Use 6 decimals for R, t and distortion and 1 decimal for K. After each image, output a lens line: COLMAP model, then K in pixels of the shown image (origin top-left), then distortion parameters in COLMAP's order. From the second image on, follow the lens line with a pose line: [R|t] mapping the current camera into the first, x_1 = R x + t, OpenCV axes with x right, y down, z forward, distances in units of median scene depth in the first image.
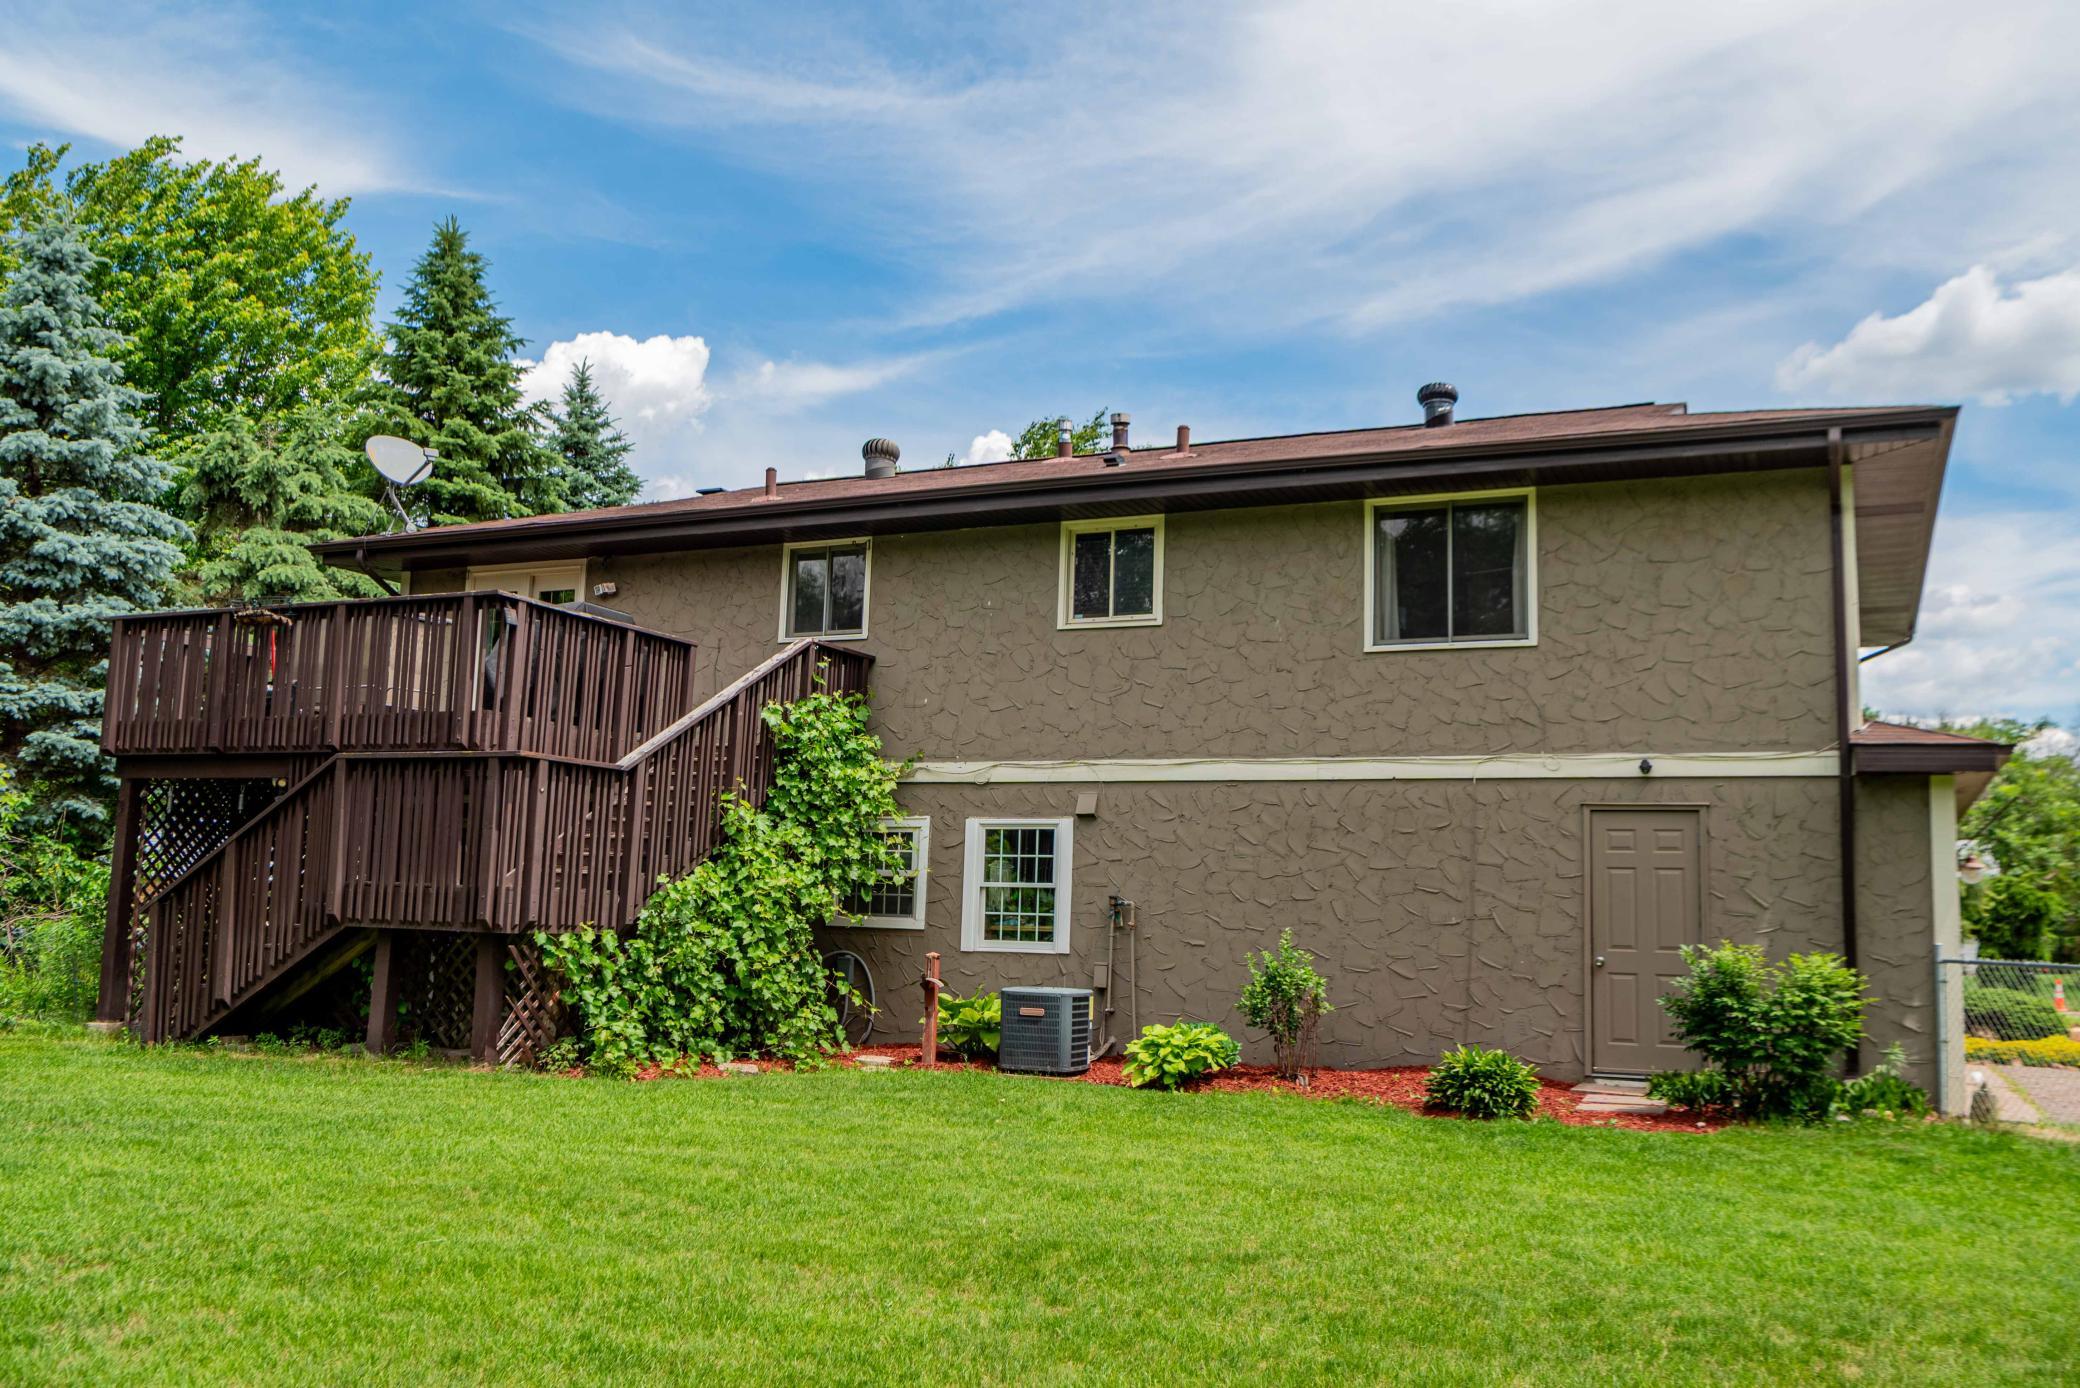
lens RADIAL K [[1724.1, 0, 1065.6], [0, 1724.1, 670.3], [0, 0, 1]] dist [-0.023824, -0.002366]
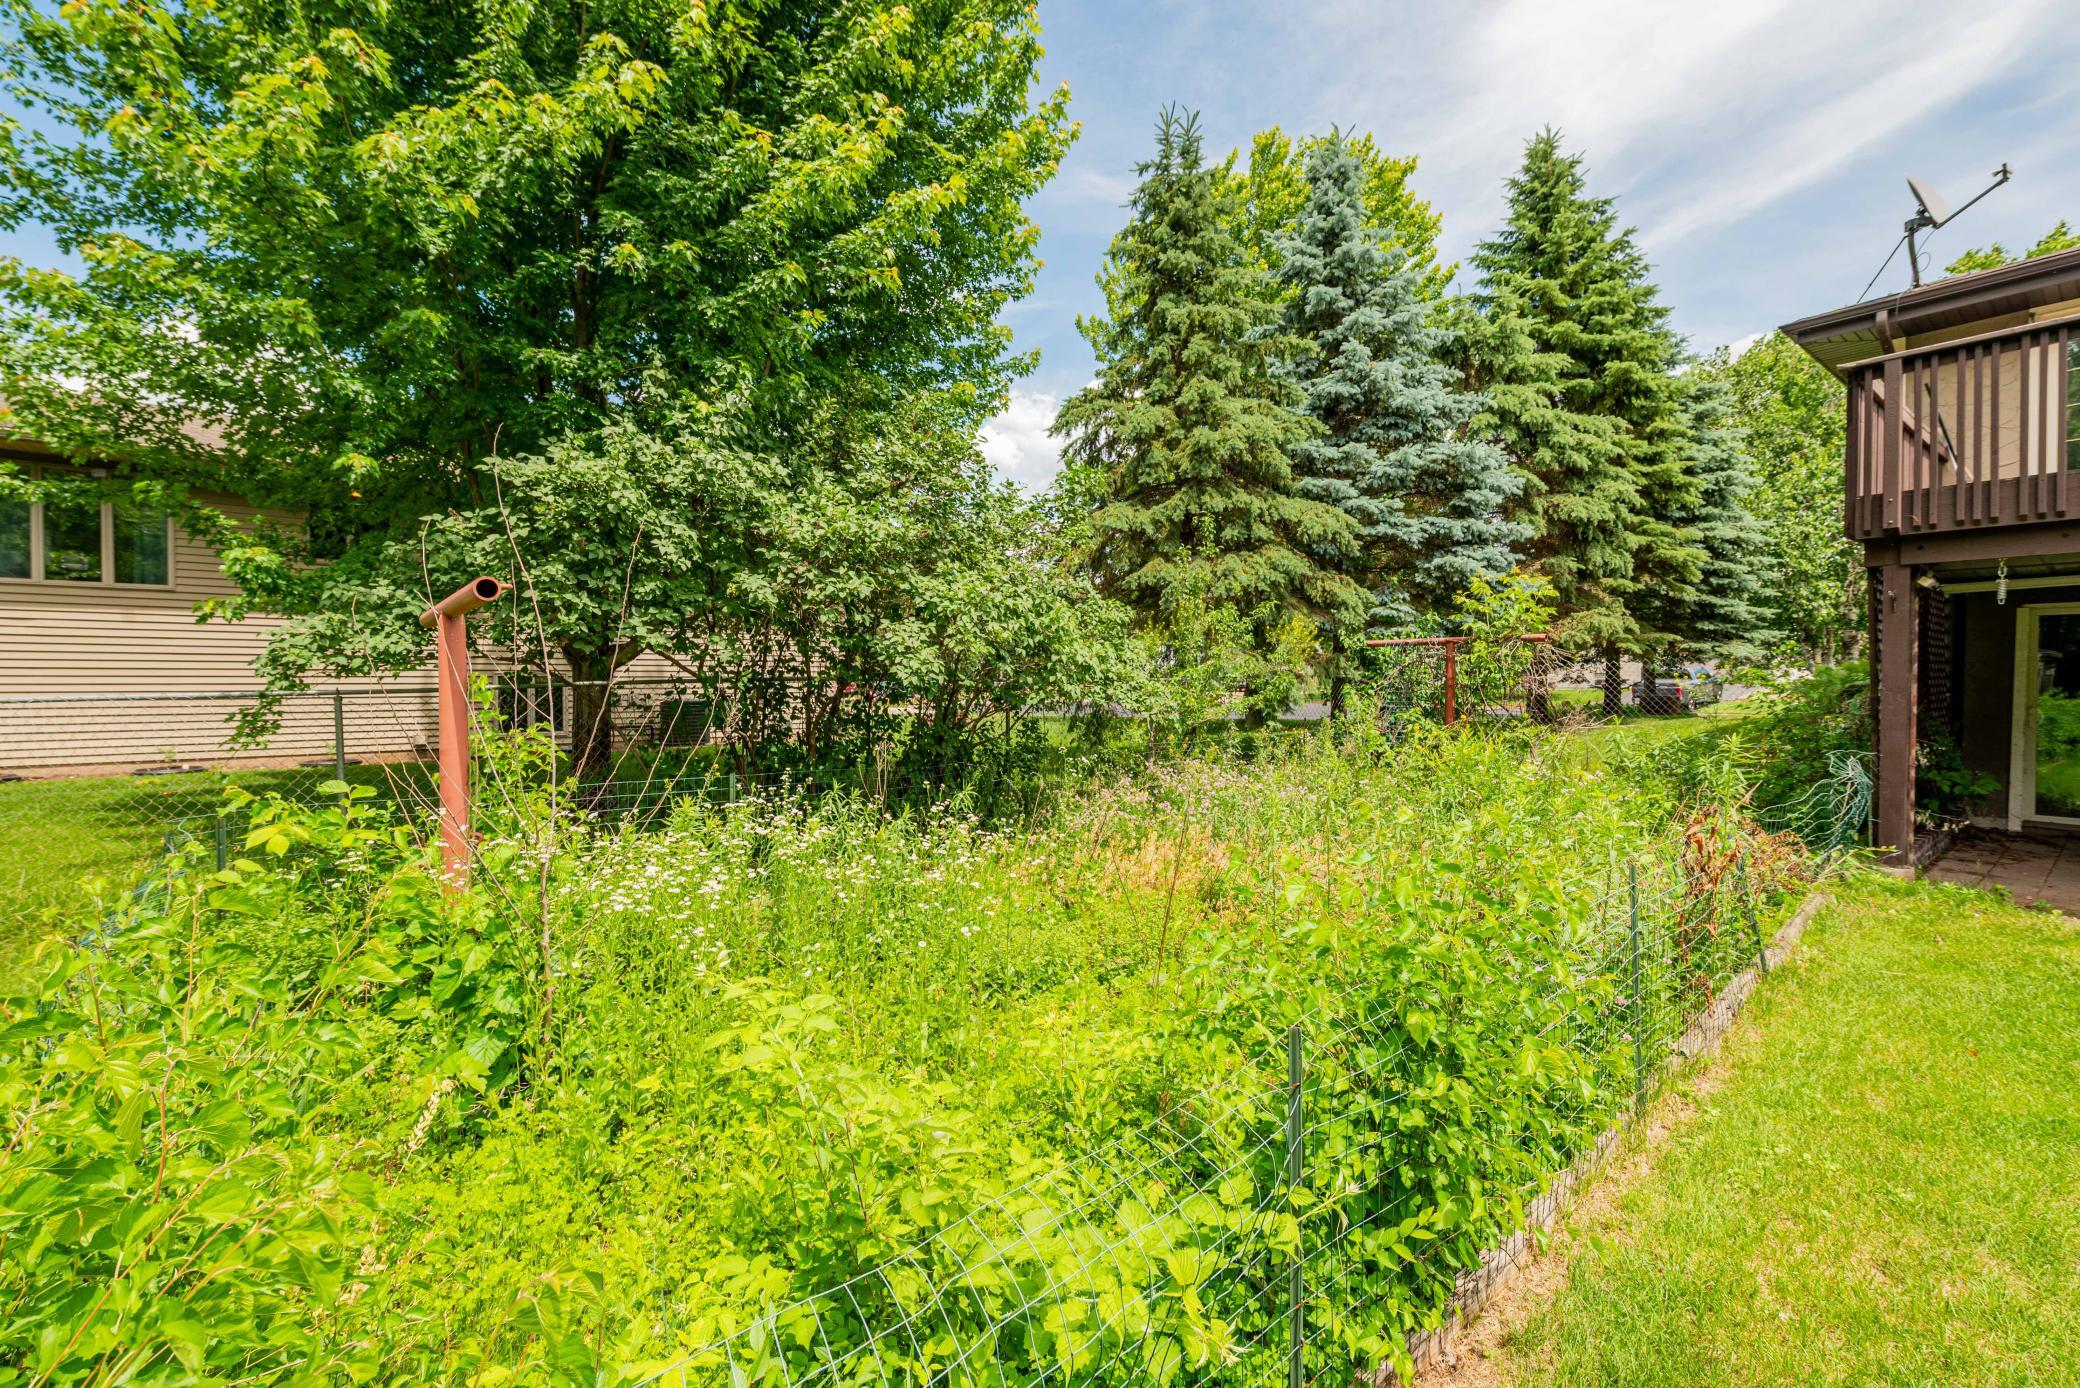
lens RADIAL K [[863.0, 0, 1038.9], [0, 863.0, 686.2], [0, 0, 1]] dist [-0.007754, -0.000146]
pose [[0.871896, -0.023570, -0.489124, -0.711828], [0.094532, 0.988154, 0.120891, 0.033111], [0.480481, -0.151642, 0.863796, 0.469604]]
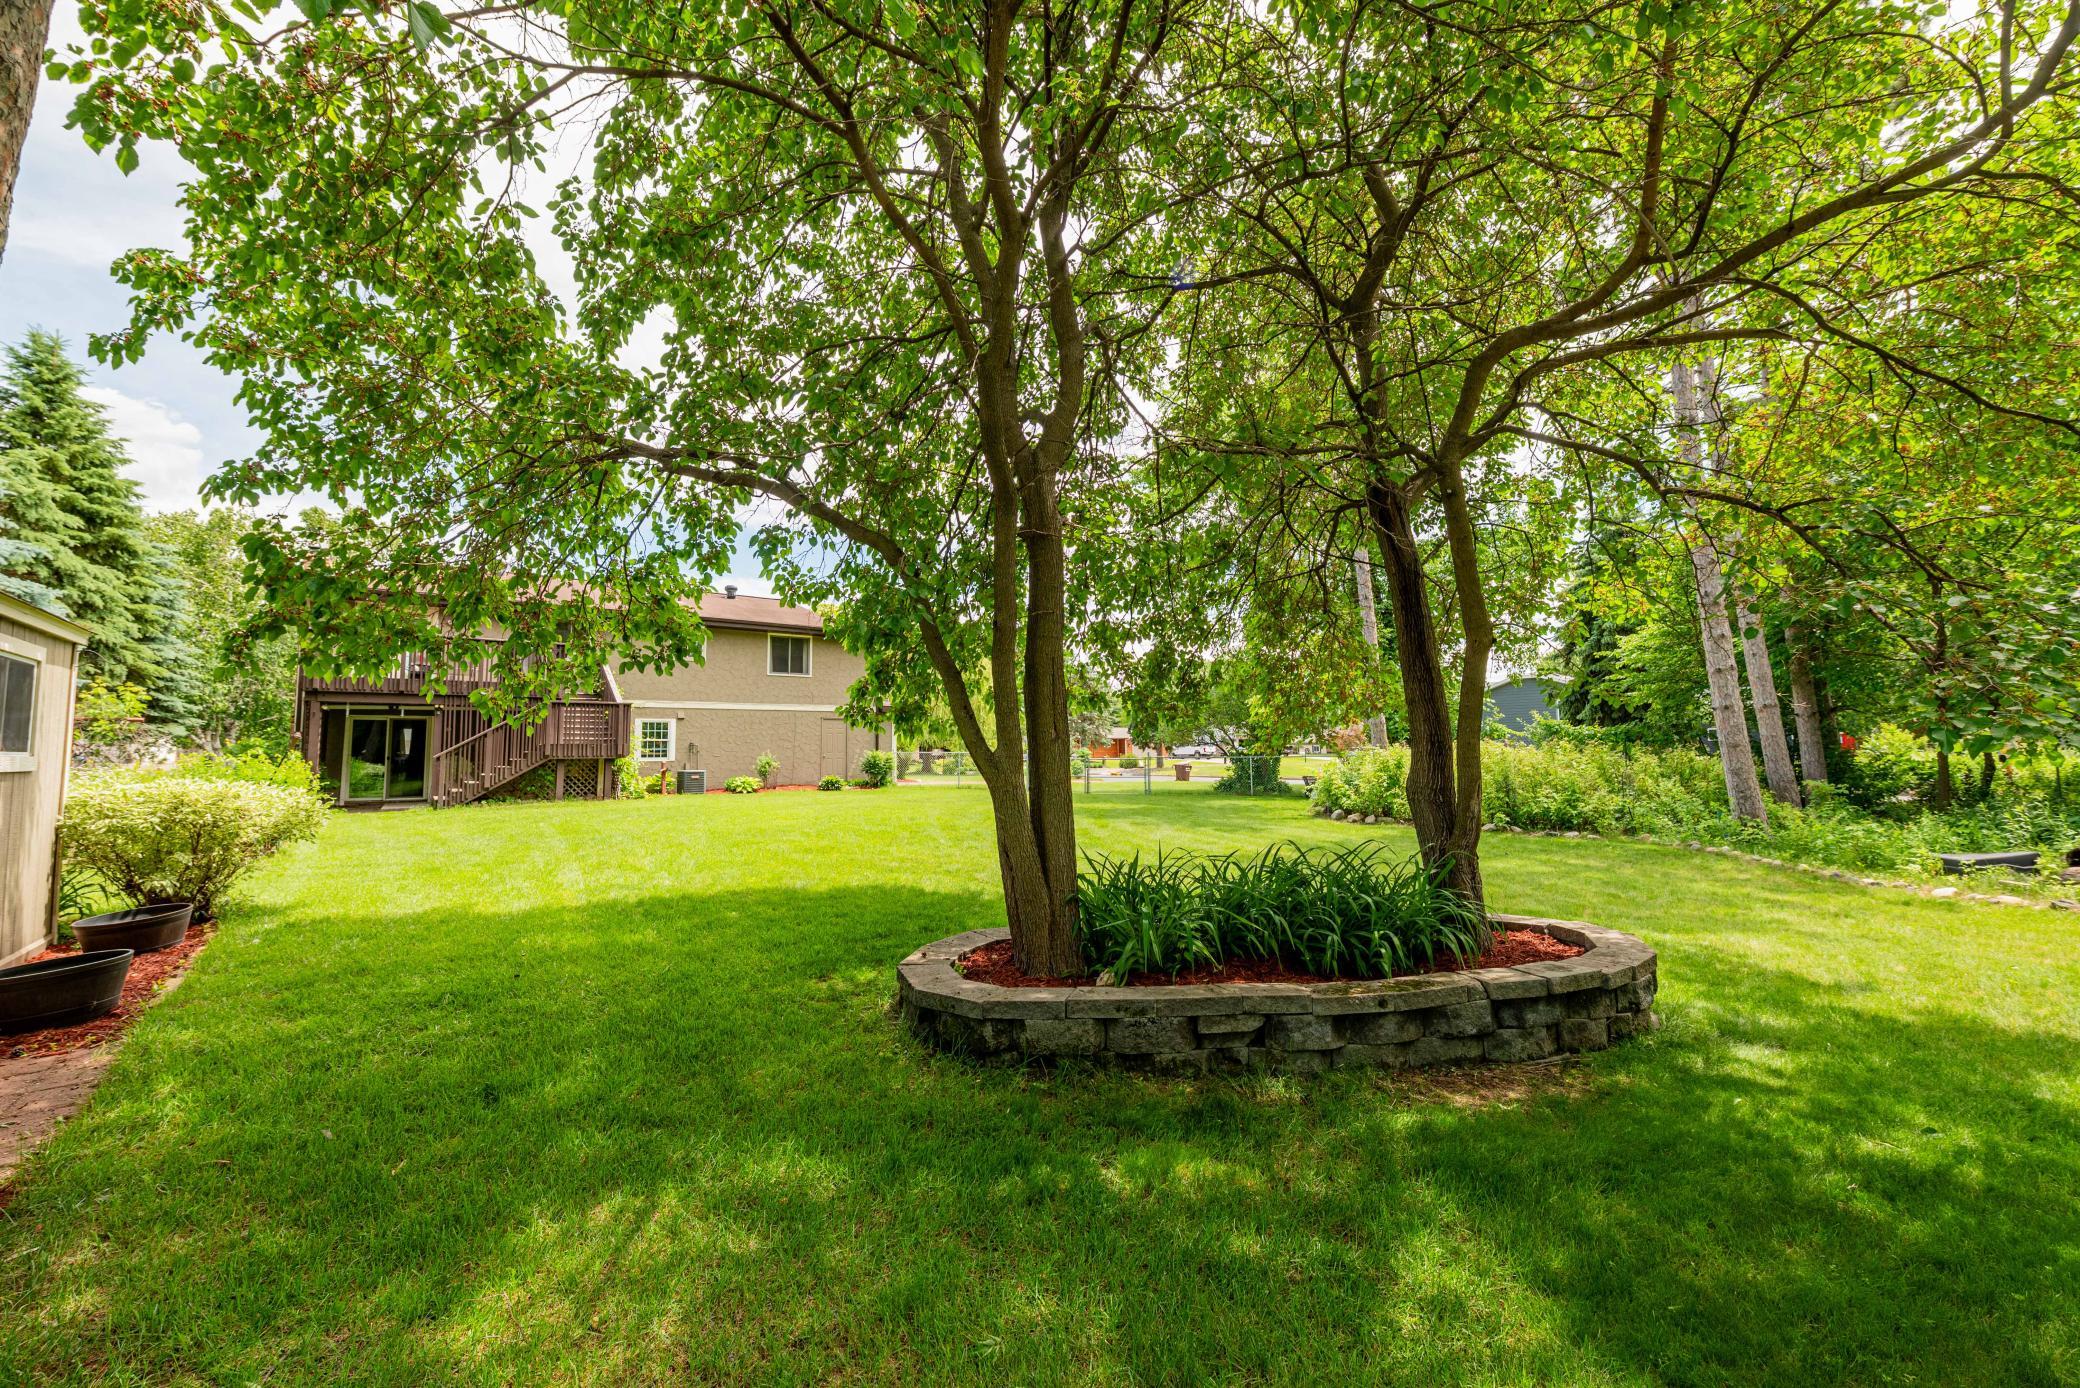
lens RADIAL K [[836.3, 0, 1034.7], [0, 836.3, 672.3], [0, 0, 1]] dist [-0.015105, -0.000071]
pose [[0.483559, 0.050694, 0.873842, -1.054584], [-0.096394, 0.995333, -0.004400, -0.060908], [-0.869988, -0.082106, 0.486190, -0.346905]]
